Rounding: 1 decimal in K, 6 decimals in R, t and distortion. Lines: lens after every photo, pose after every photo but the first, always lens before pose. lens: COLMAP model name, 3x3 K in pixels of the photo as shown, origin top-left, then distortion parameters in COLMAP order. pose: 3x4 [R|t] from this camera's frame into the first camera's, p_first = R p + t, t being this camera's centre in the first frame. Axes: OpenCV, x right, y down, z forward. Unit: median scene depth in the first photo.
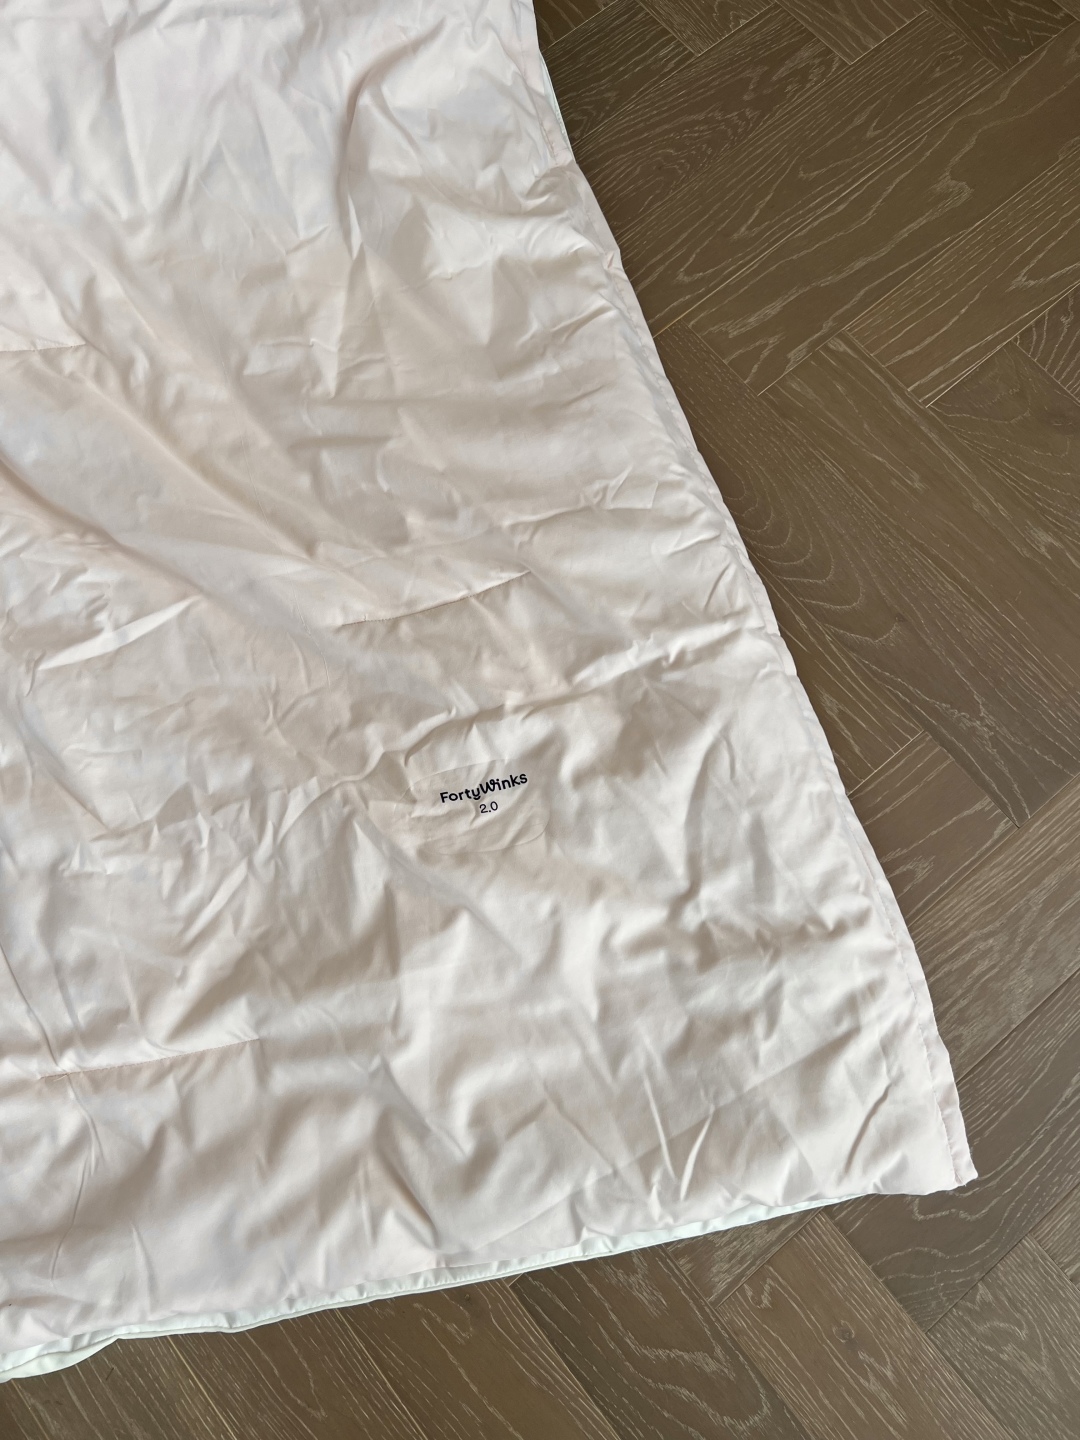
lens RADIAL K [[1109.5, 0, 534.5], [0, 1109.5, 678.1], [0, 0, 1]] dist [0.067863, -0.113646]
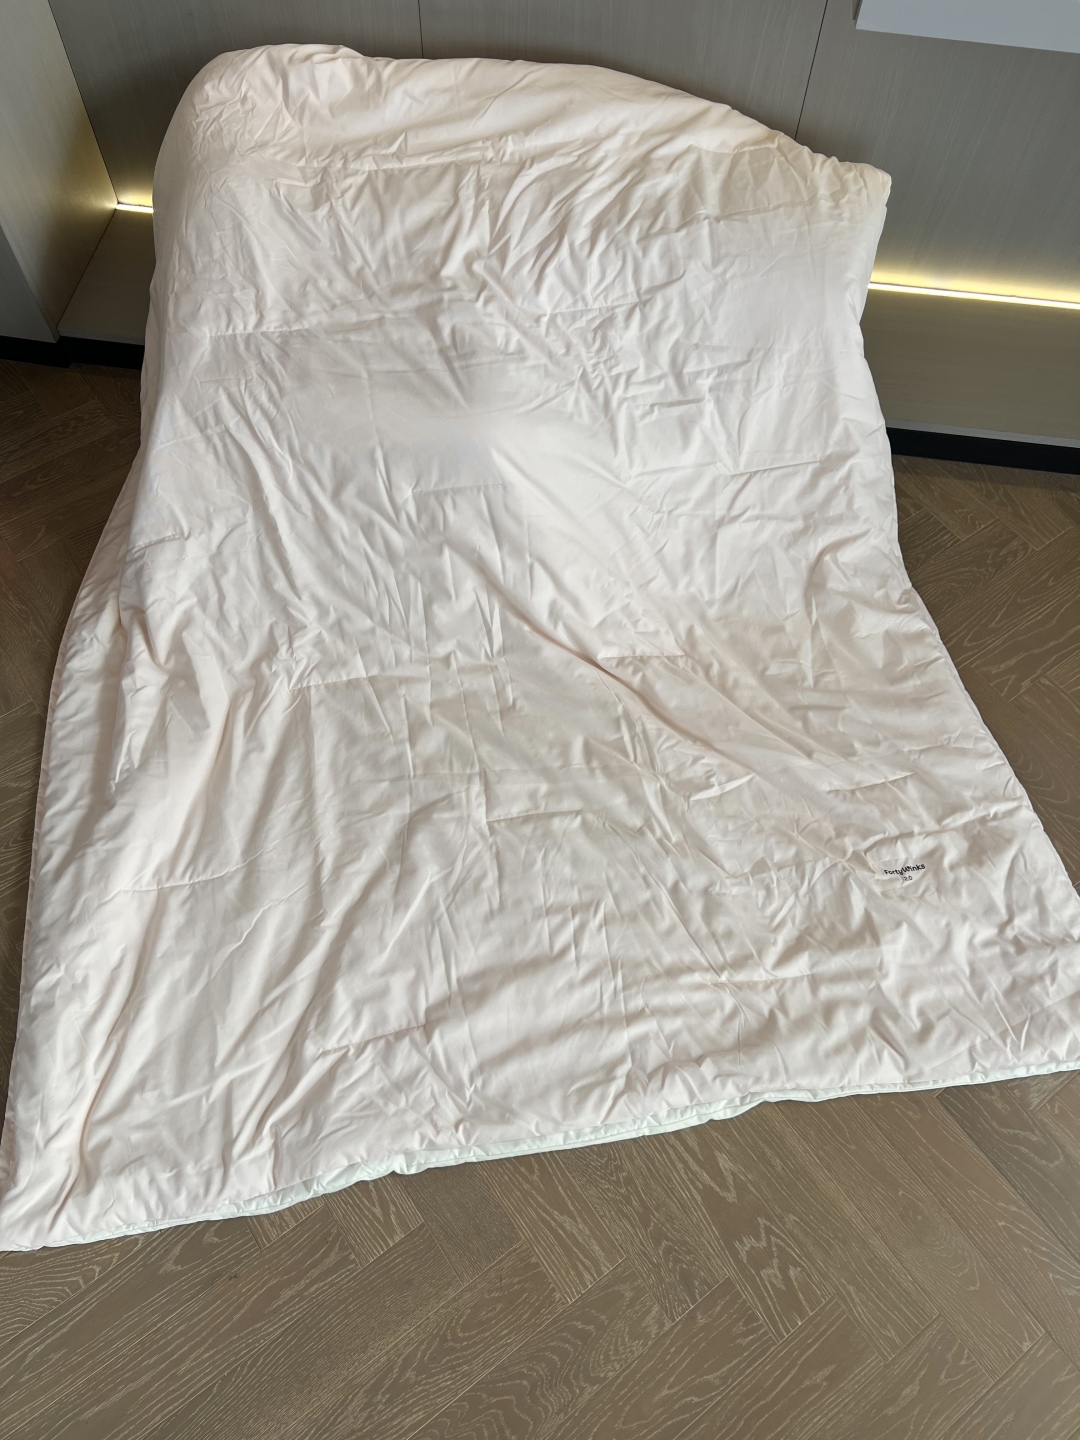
lens RADIAL K [[1109.5, 0, 534.5], [0, 1109.5, 678.1], [0, 0, 1]] dist [0.067863, -0.113646]
pose [[0.997291, 0.073445, -0.004044, -0.775662], [-0.072153, 0.966099, -0.247884, 0.328401], [-0.014299, 0.247505, 0.968781, -1.171203]]
